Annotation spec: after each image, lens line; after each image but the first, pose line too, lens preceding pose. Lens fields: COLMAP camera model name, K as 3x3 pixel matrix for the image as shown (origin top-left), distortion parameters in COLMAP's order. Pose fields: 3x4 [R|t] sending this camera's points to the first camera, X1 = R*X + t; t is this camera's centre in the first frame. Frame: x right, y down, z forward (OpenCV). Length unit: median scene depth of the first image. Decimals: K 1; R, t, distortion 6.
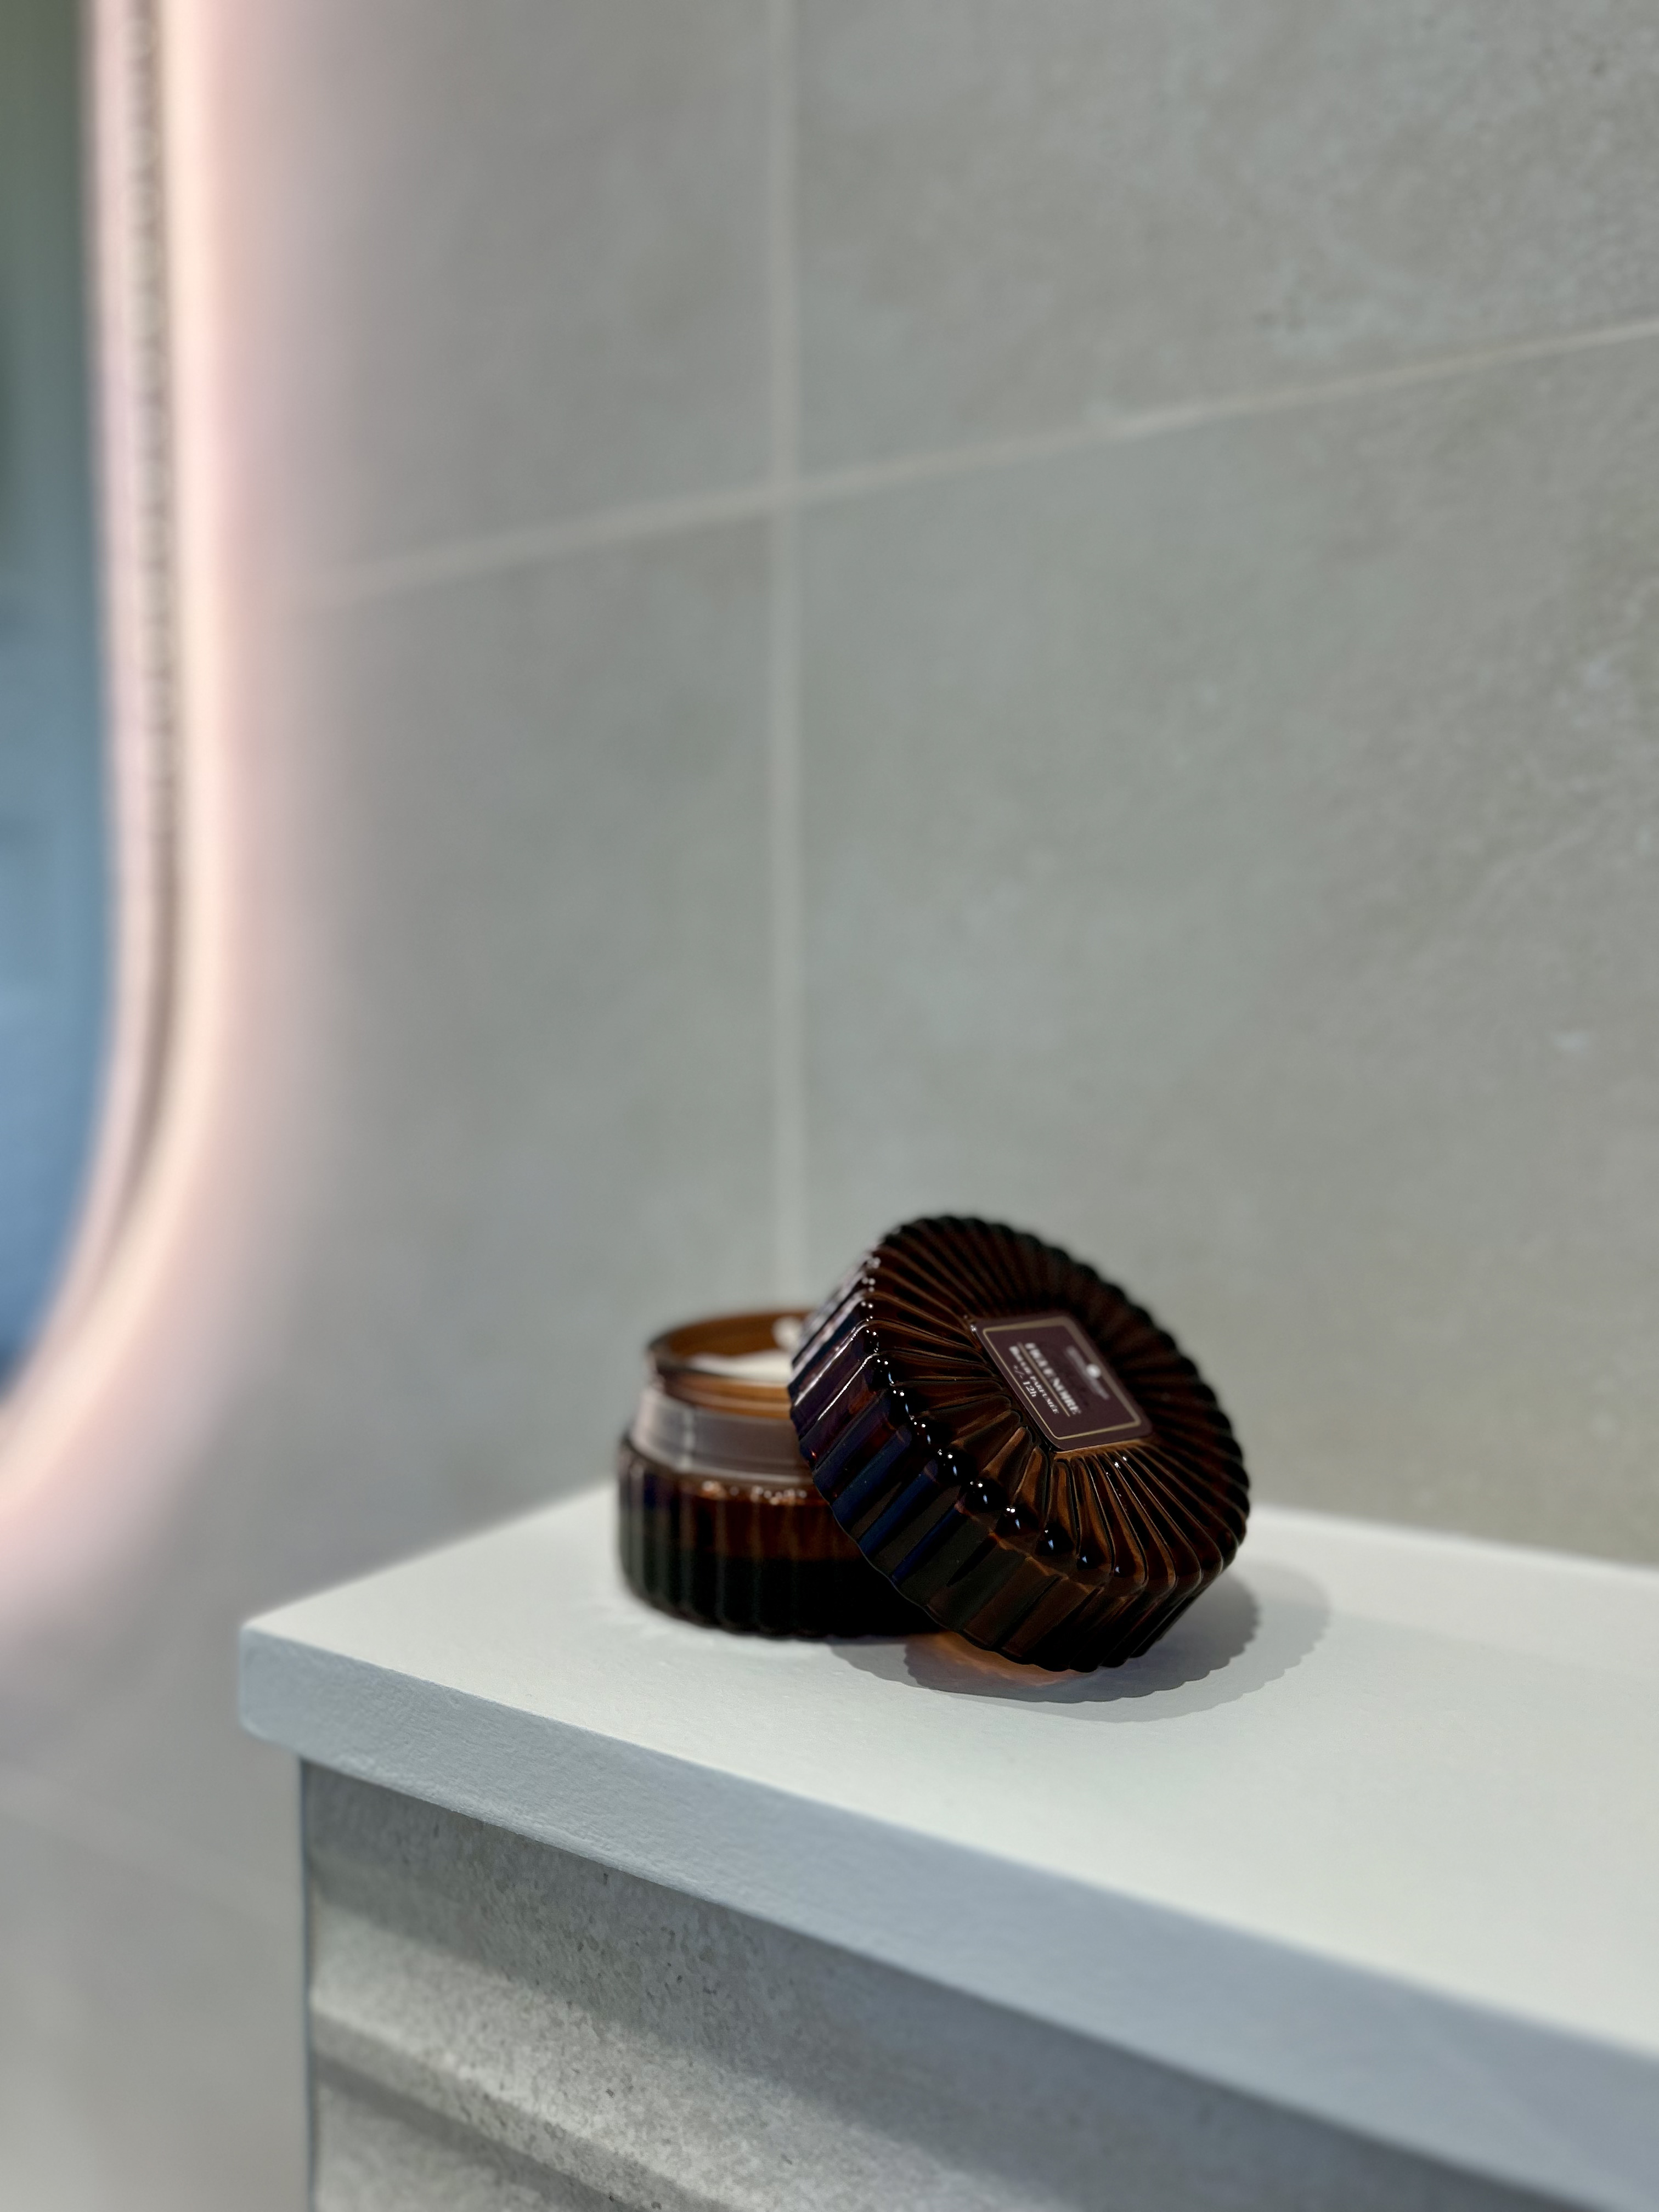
lens RADIAL K [[1748.6, 0, 829.5], [0, 1748.6, 1106.0], [0, 0, 1]] dist [0.051860, -0.065556]
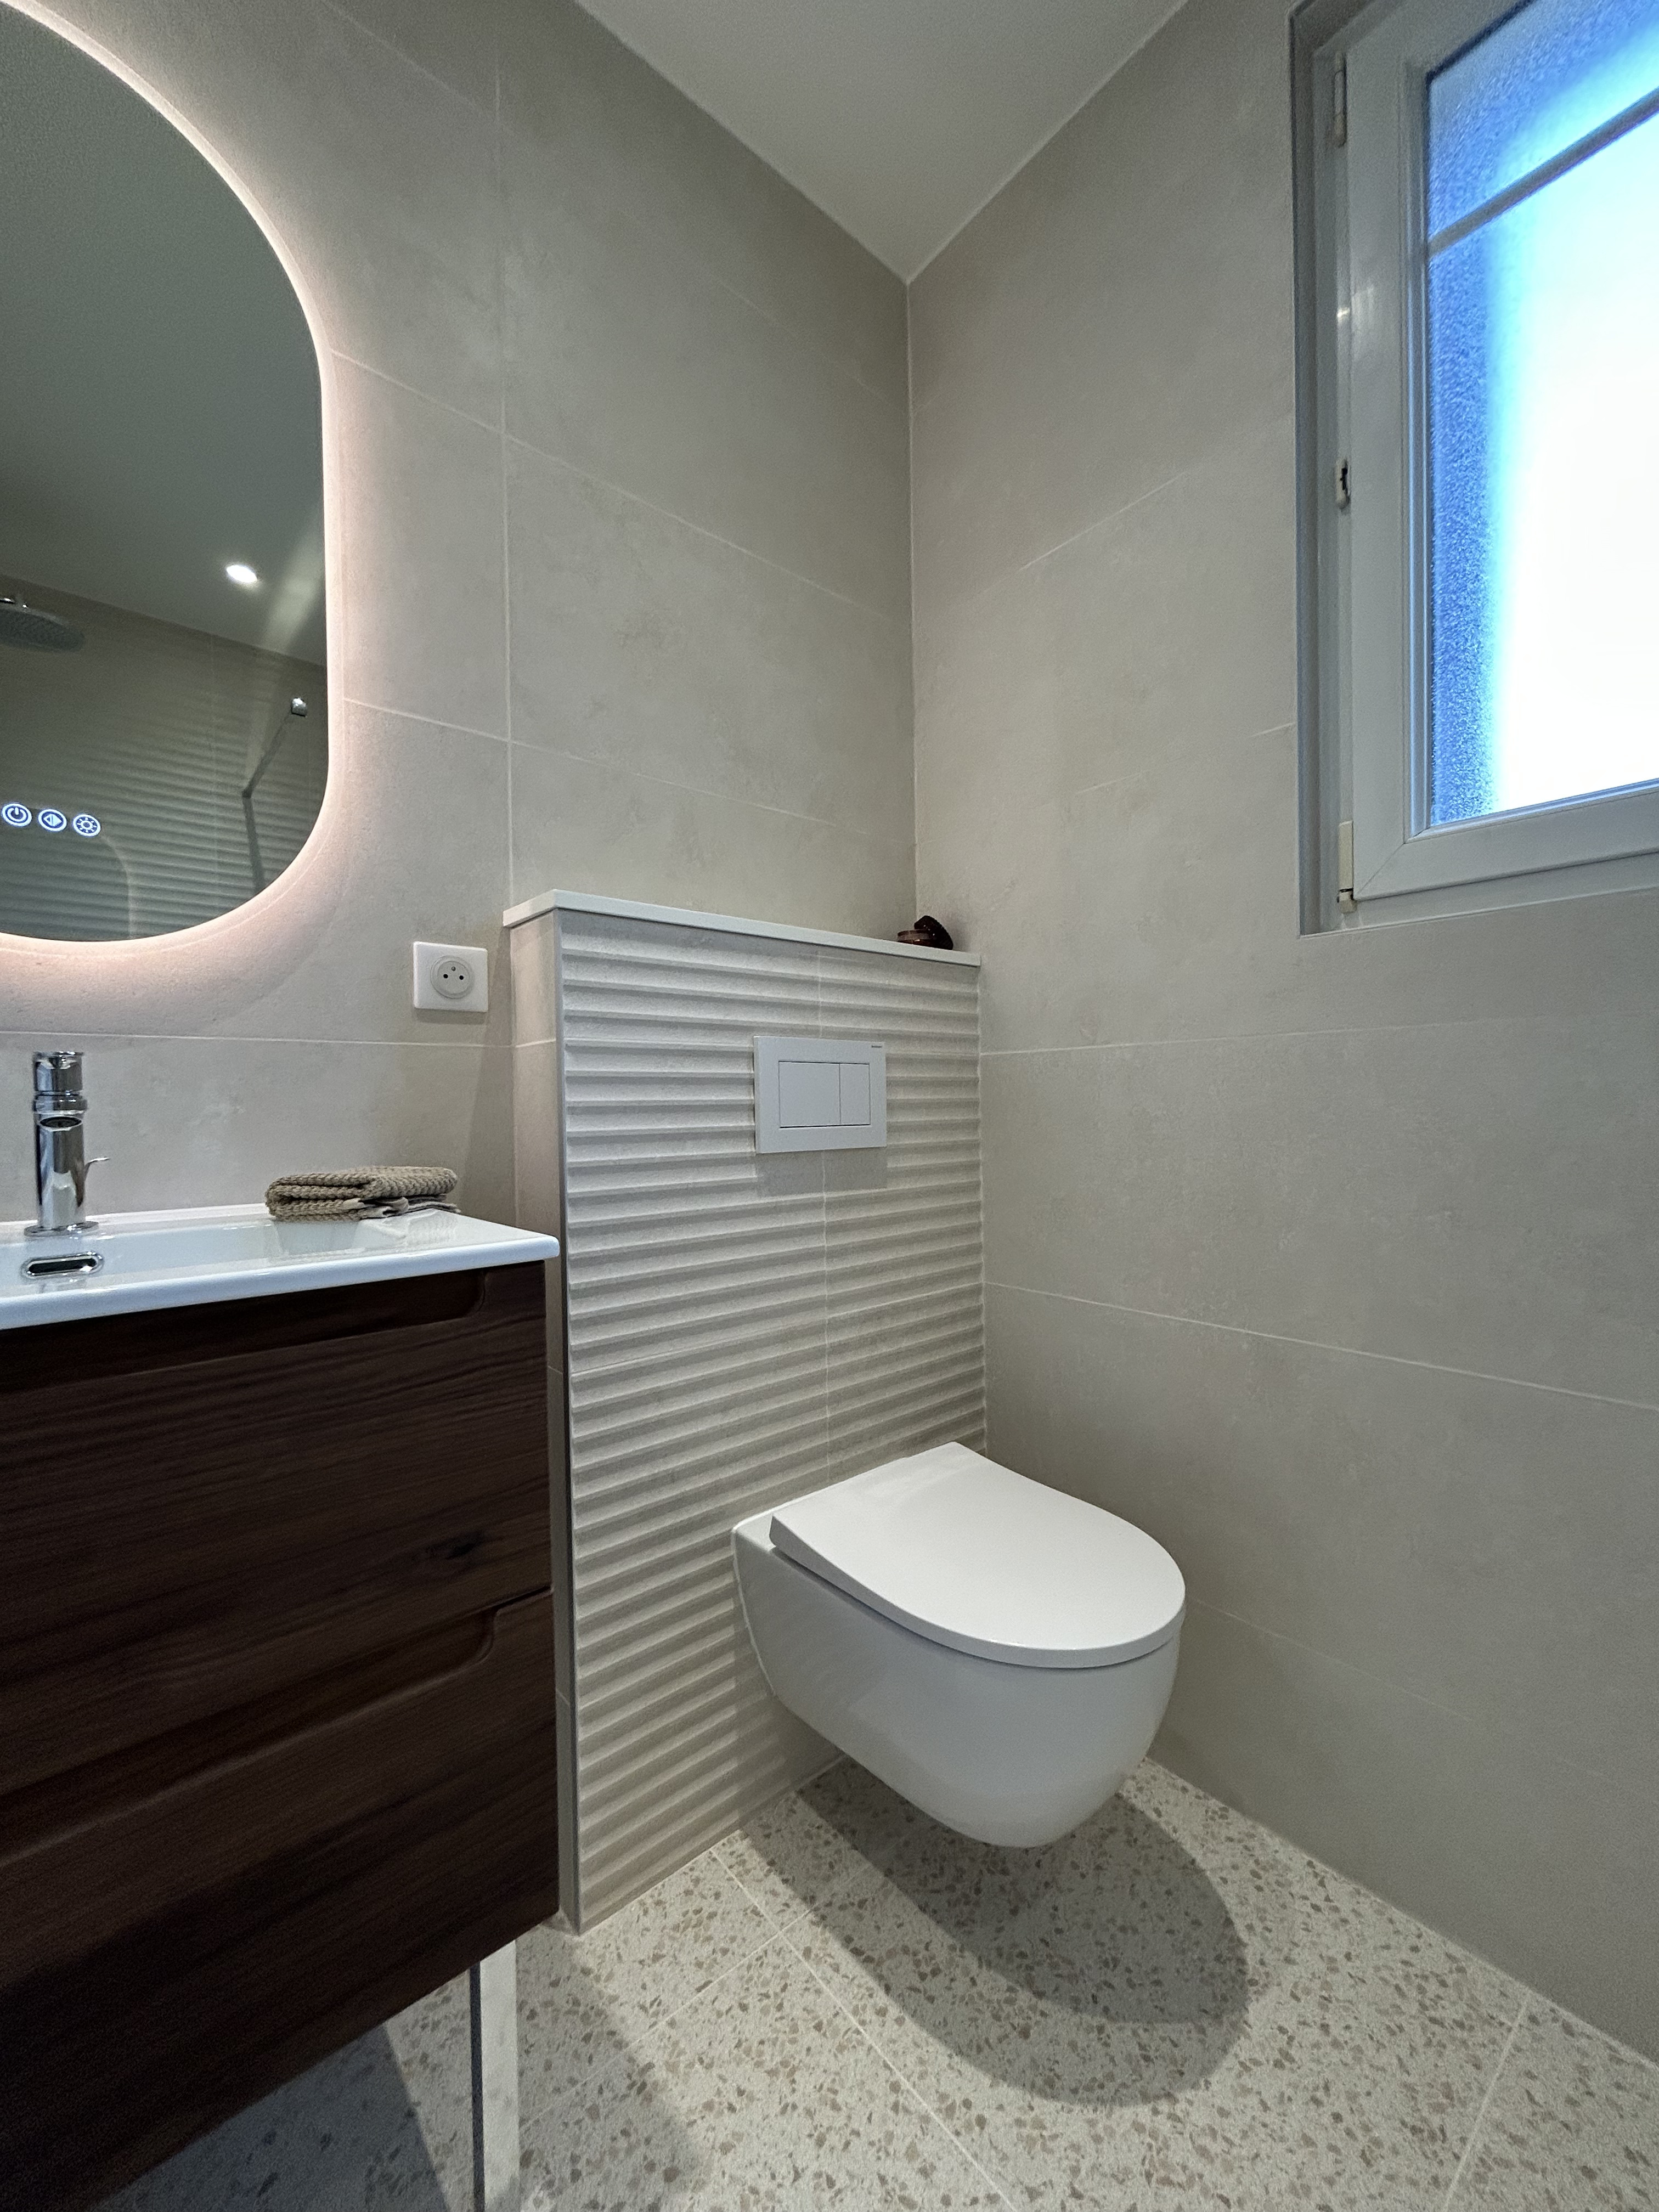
lens RADIAL K [[892.0, 0, 835.4], [0, 892.0, 1108.1], [0, 0, 1]] dist [0.000172, -0.000114]
pose [[0.279196, -0.009445, 0.960188, -3.002427], [0.066400, 0.997748, -0.009493, 1.108881], [-0.957936, 0.066407, 0.279194, -0.862587]]
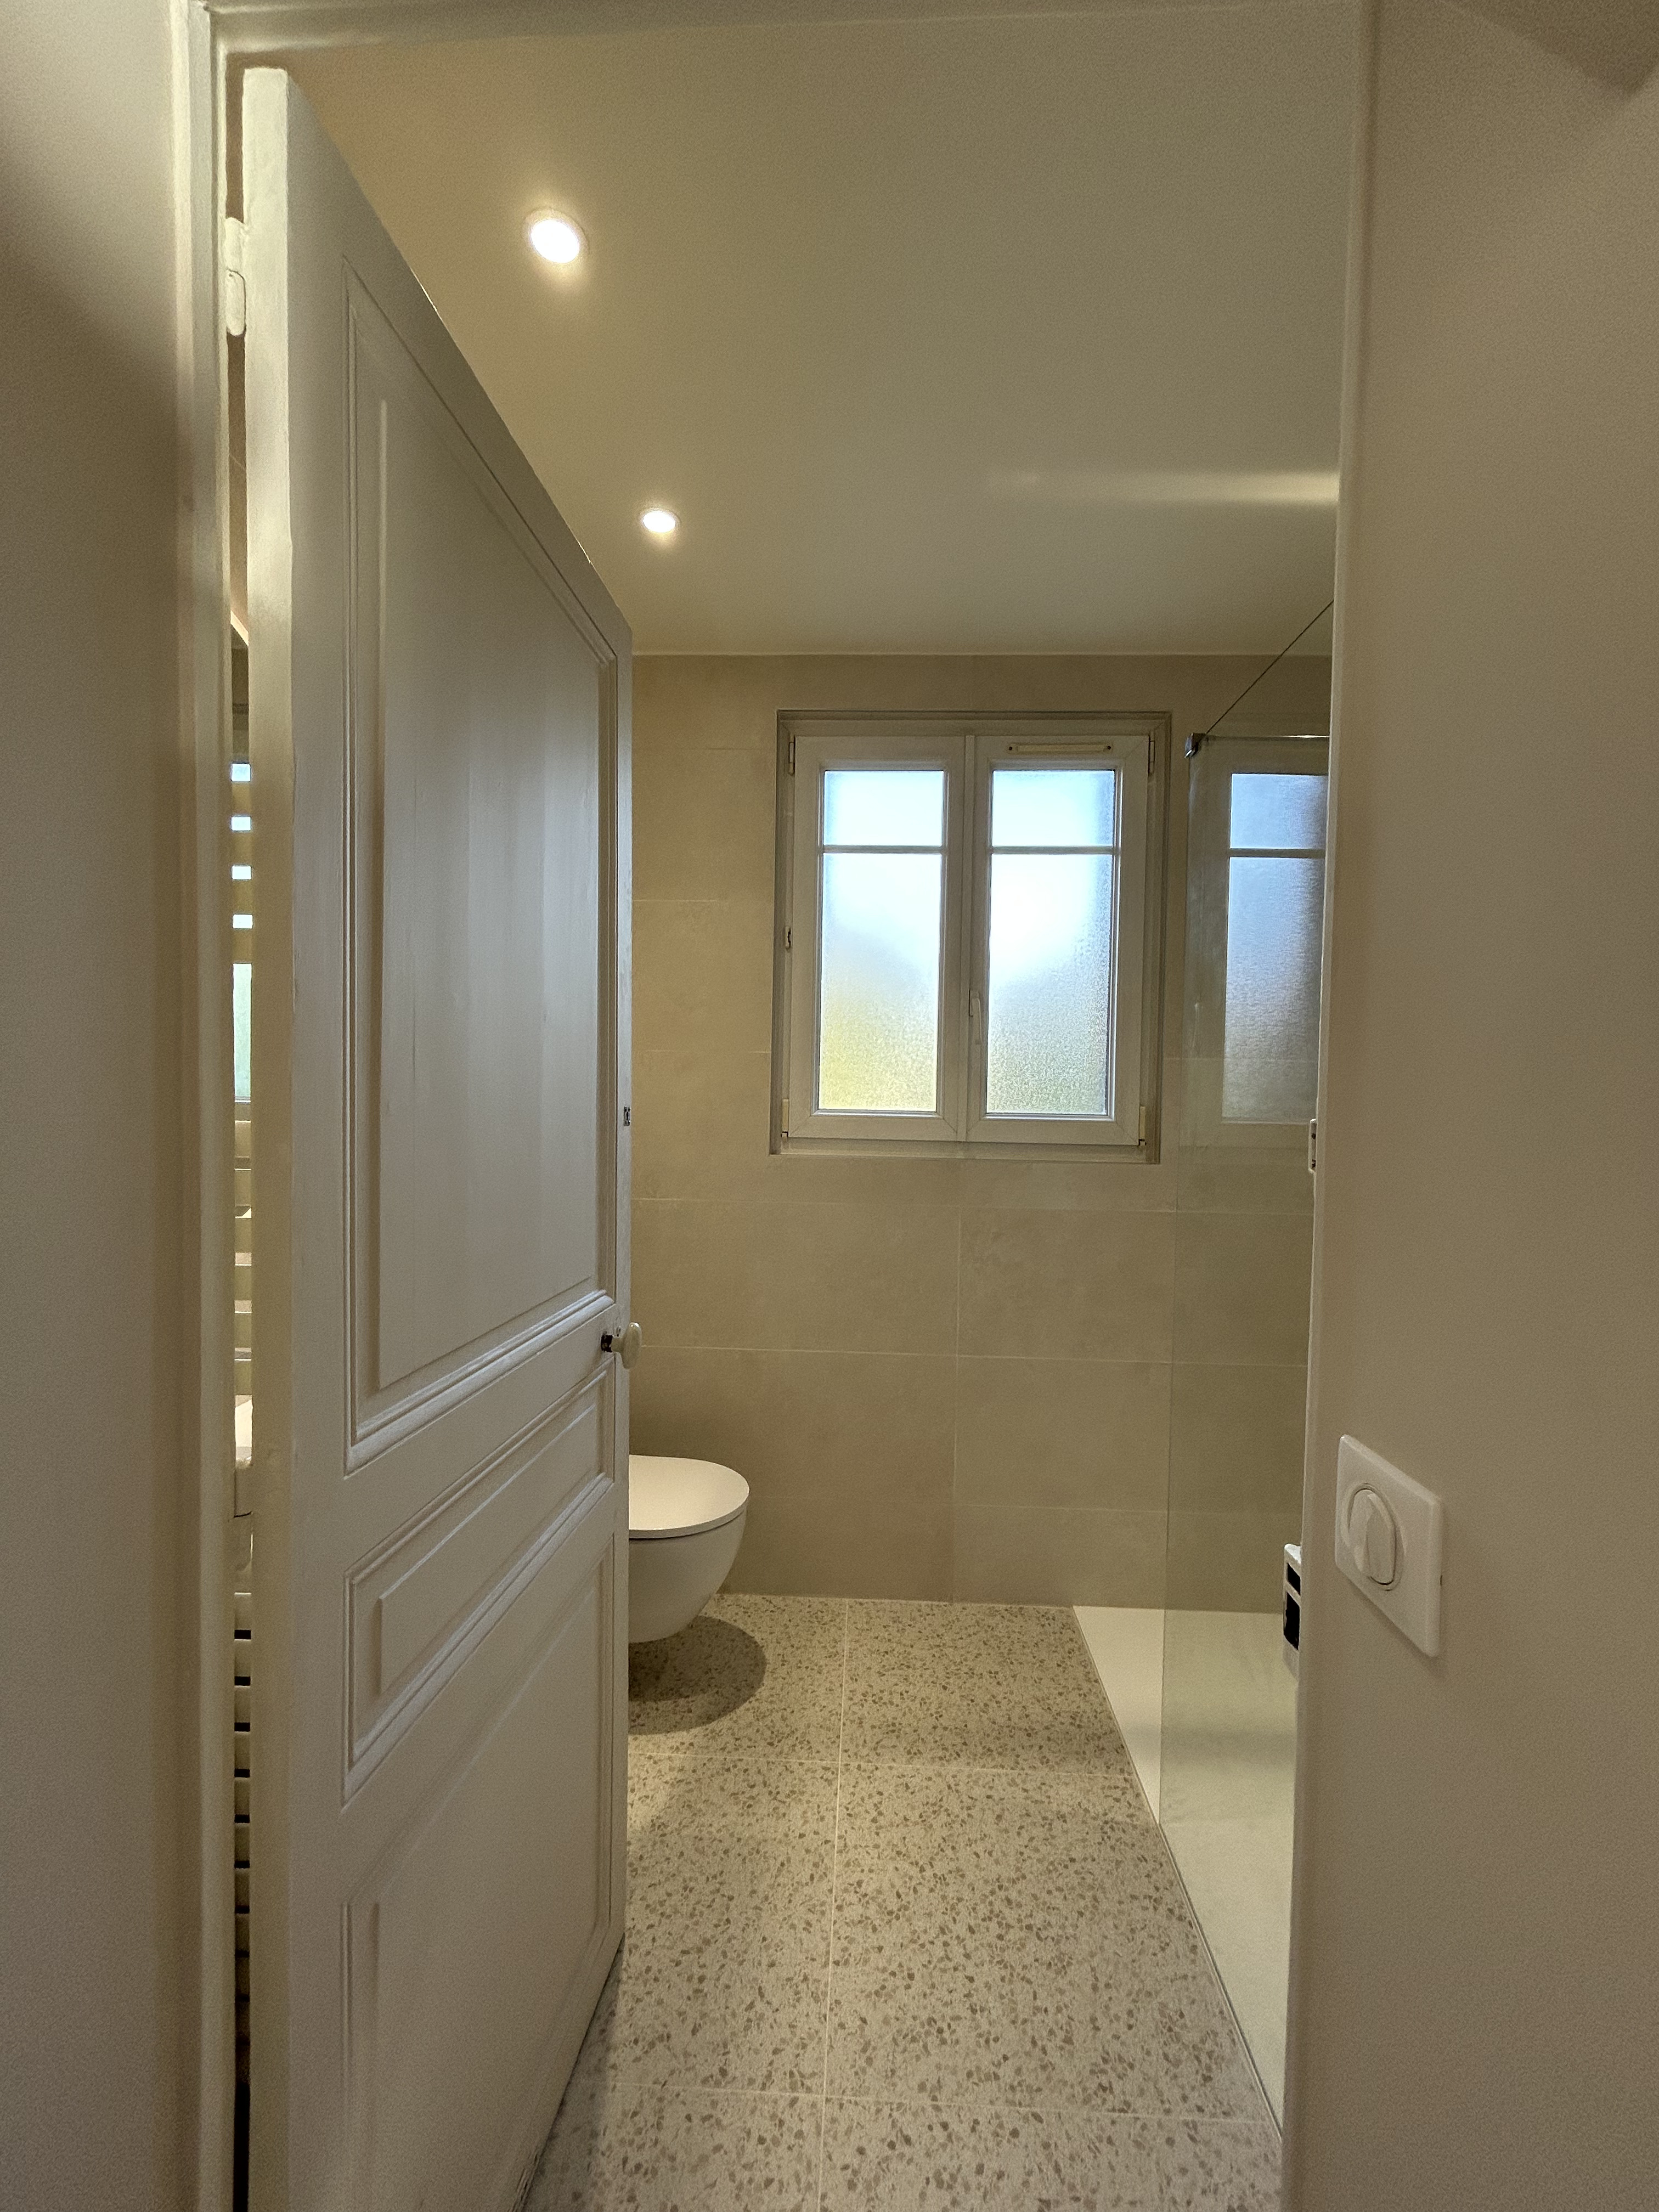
lens RADIAL K [[888.3, 0, 832.2], [0, 888.3, 1113.3], [0, 0, 1]] dist [-0.000018, -0.003266]
pose [[-0.519080, -0.030889, 0.854167, -5.470972], [0.028766, 0.998149, 0.053577, -0.147509], [-0.854241, 0.052382, -0.517231, 1.530897]]
